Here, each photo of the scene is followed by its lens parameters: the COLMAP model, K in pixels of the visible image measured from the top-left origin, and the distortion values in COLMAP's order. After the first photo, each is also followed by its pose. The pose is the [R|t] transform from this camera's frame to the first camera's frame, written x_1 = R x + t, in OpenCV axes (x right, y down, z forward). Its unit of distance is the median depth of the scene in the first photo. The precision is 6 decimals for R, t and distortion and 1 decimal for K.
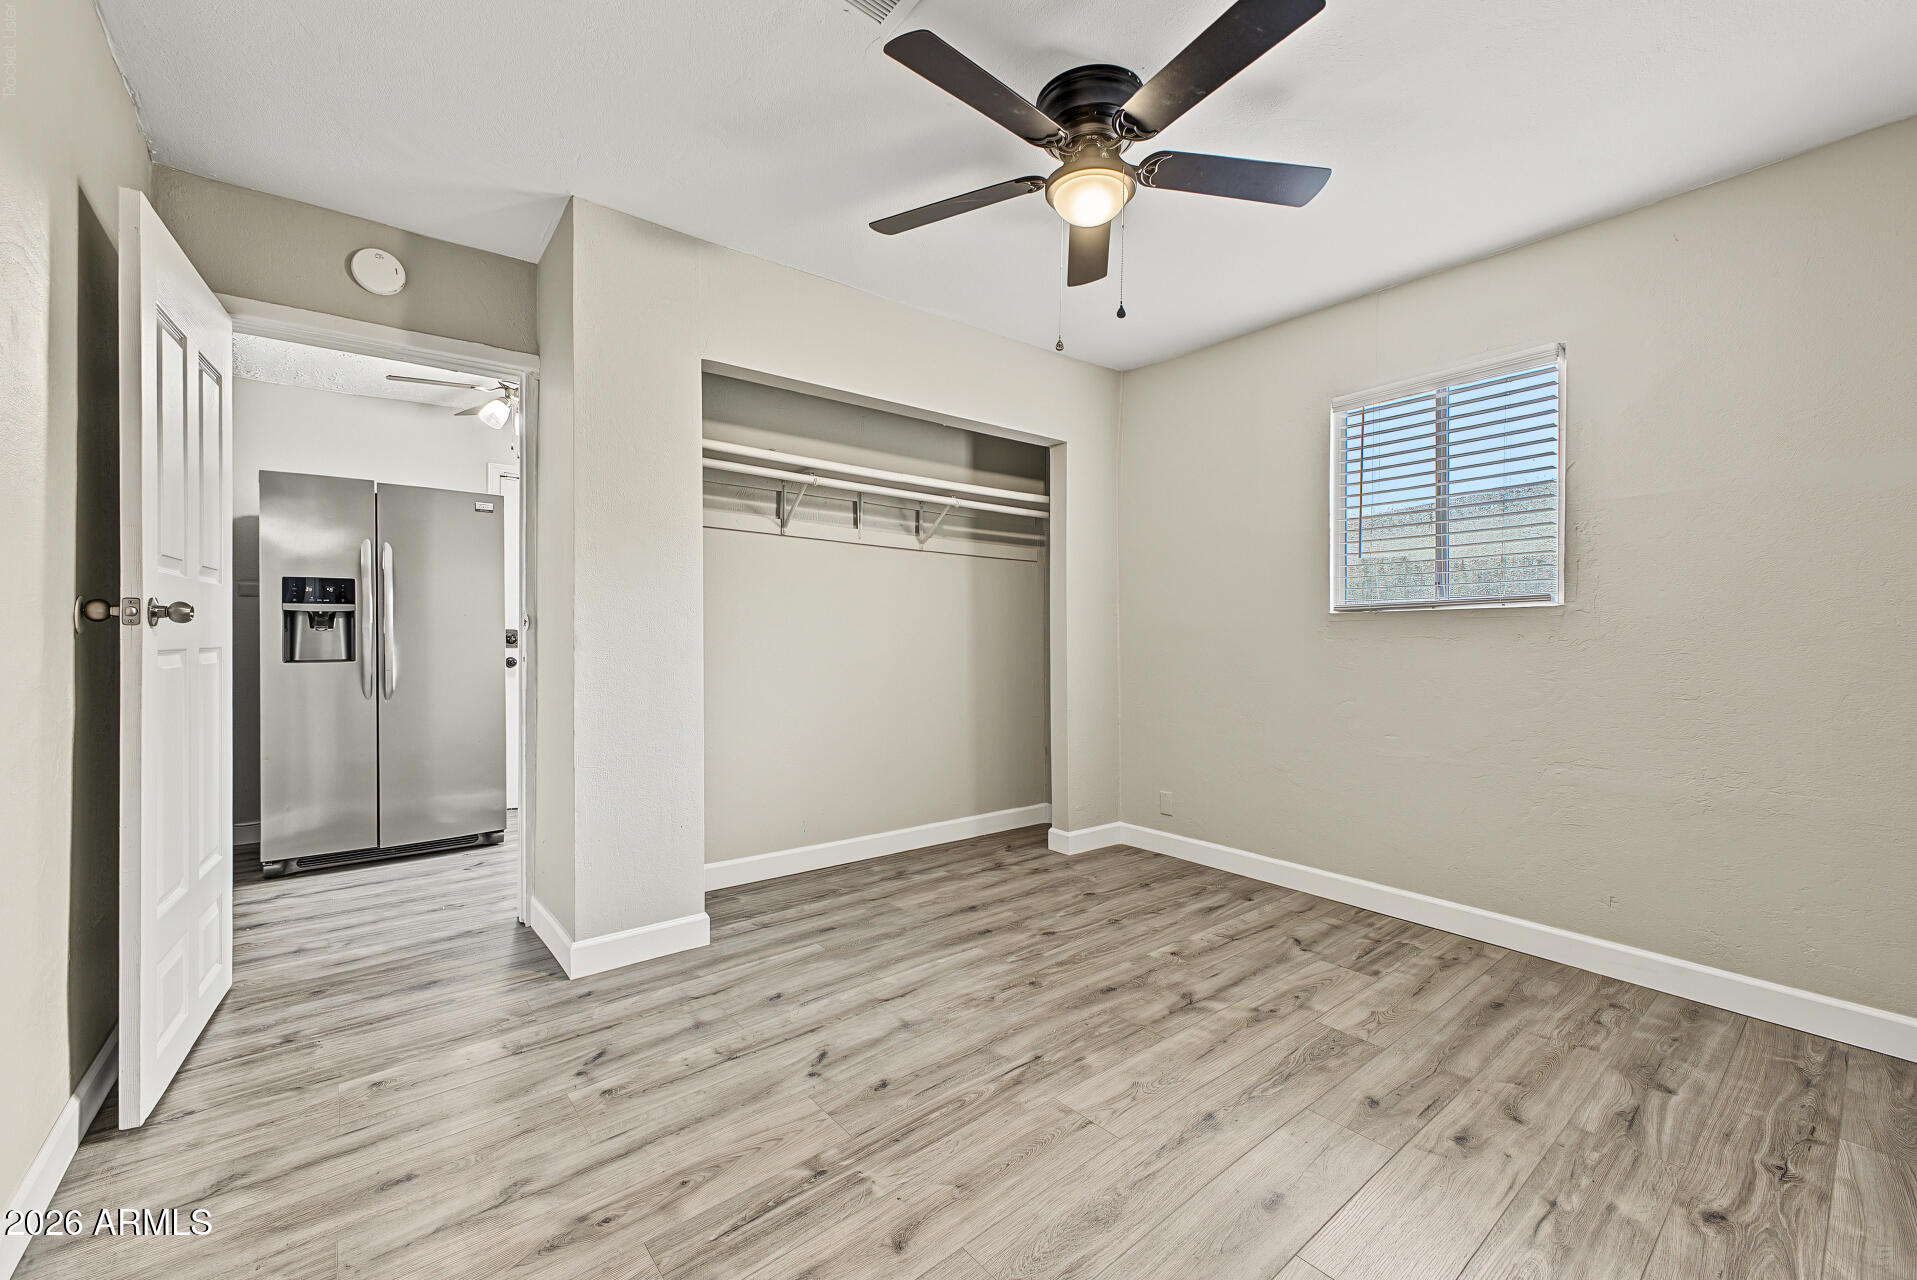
lens RADIAL K [[782.6, 0, 962.3], [0, 782.6, 624.0], [0, 0, 1]] dist [0.018247, -0.000724]
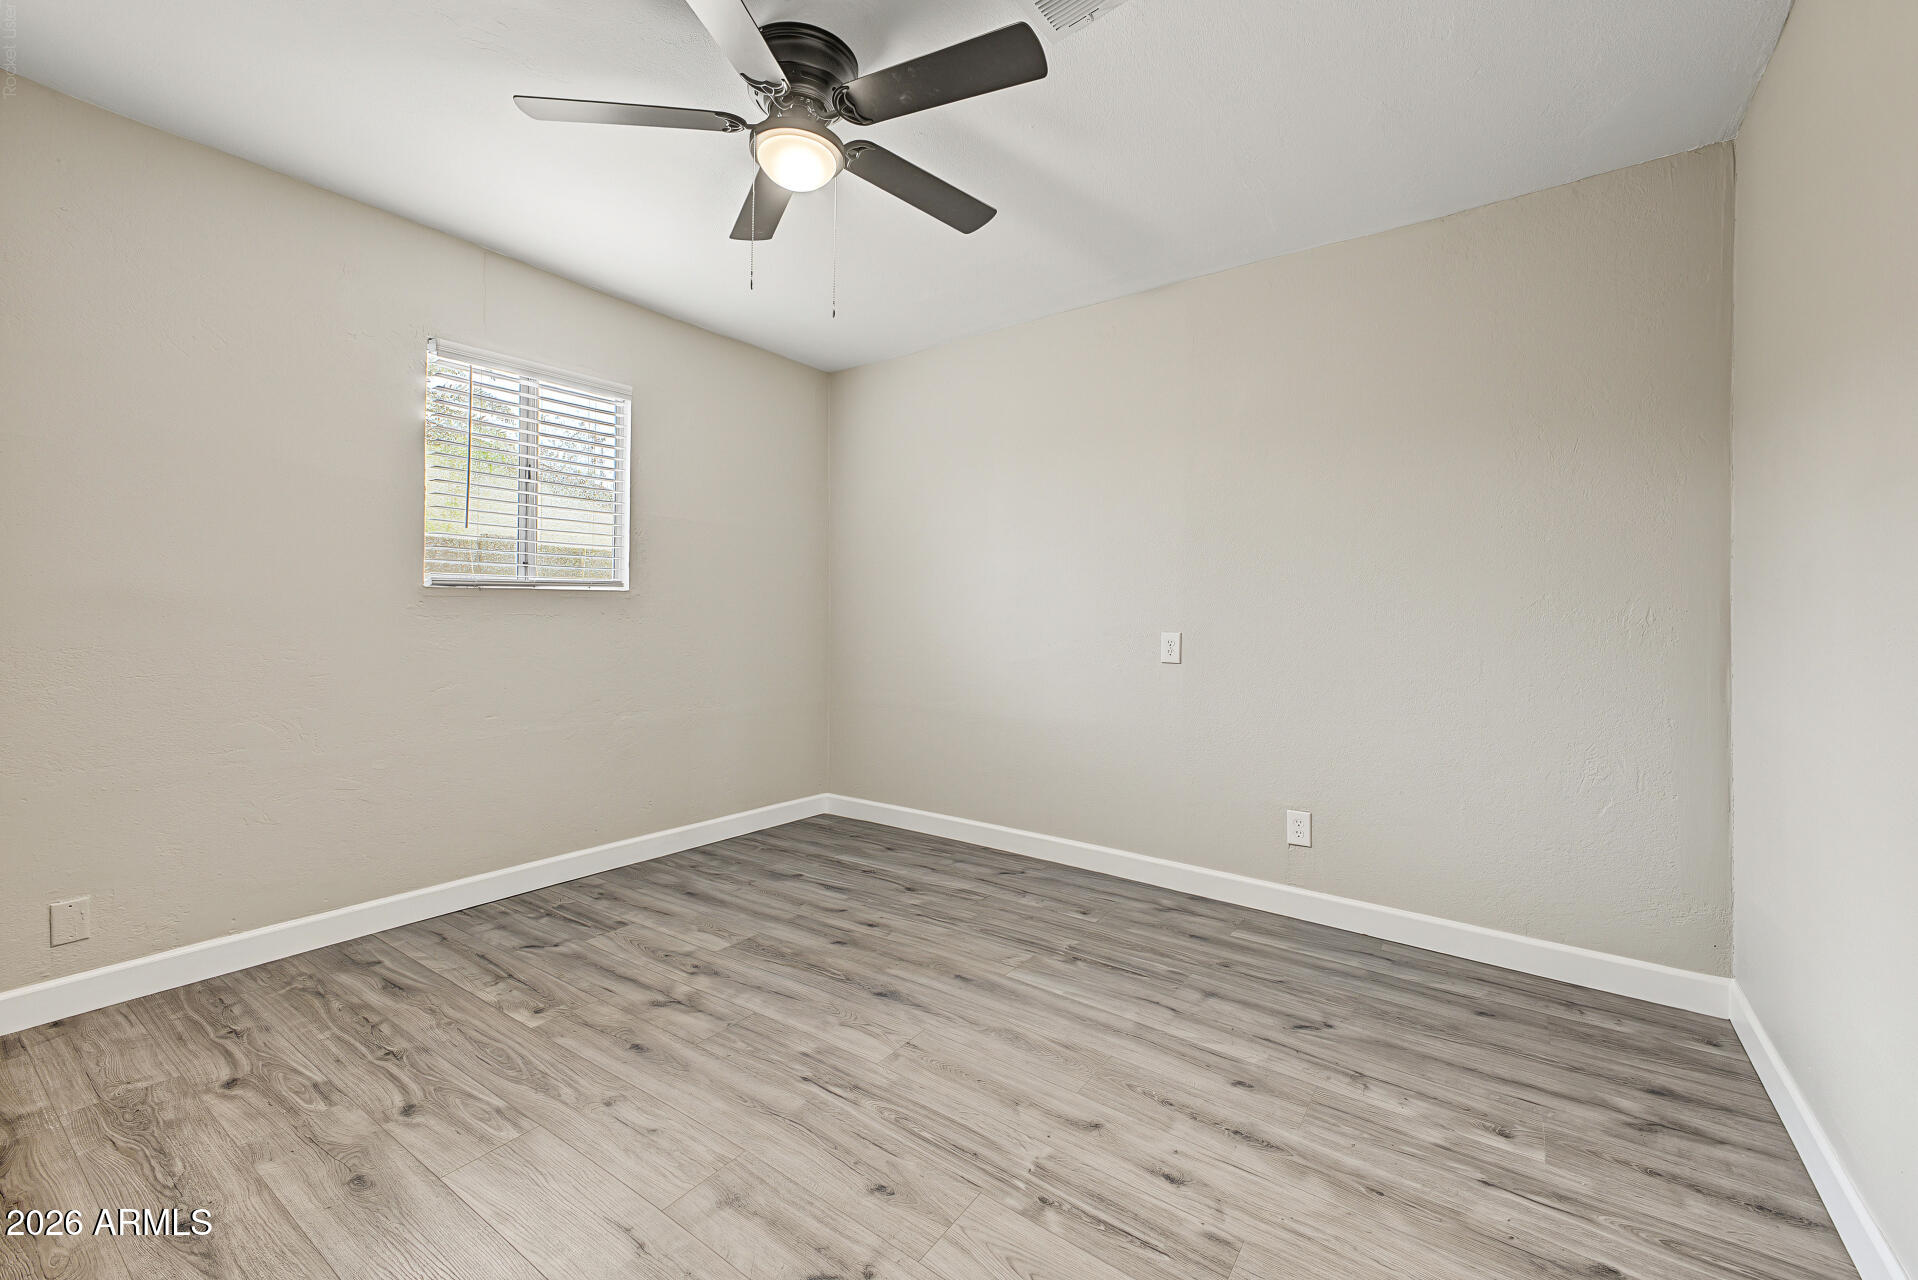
lens RADIAL K [[783.0, 0, 962.9], [0, 783.0, 624.0], [0, 0, 1]] dist [0.018247, -0.000724]
pose [[-0.270478, -0.014601, 0.962615, -0.734169], [-0.025007, 0.999654, 0.008136, 0.008200], [-0.962401, -0.021872, -0.270750, 0.960421]]
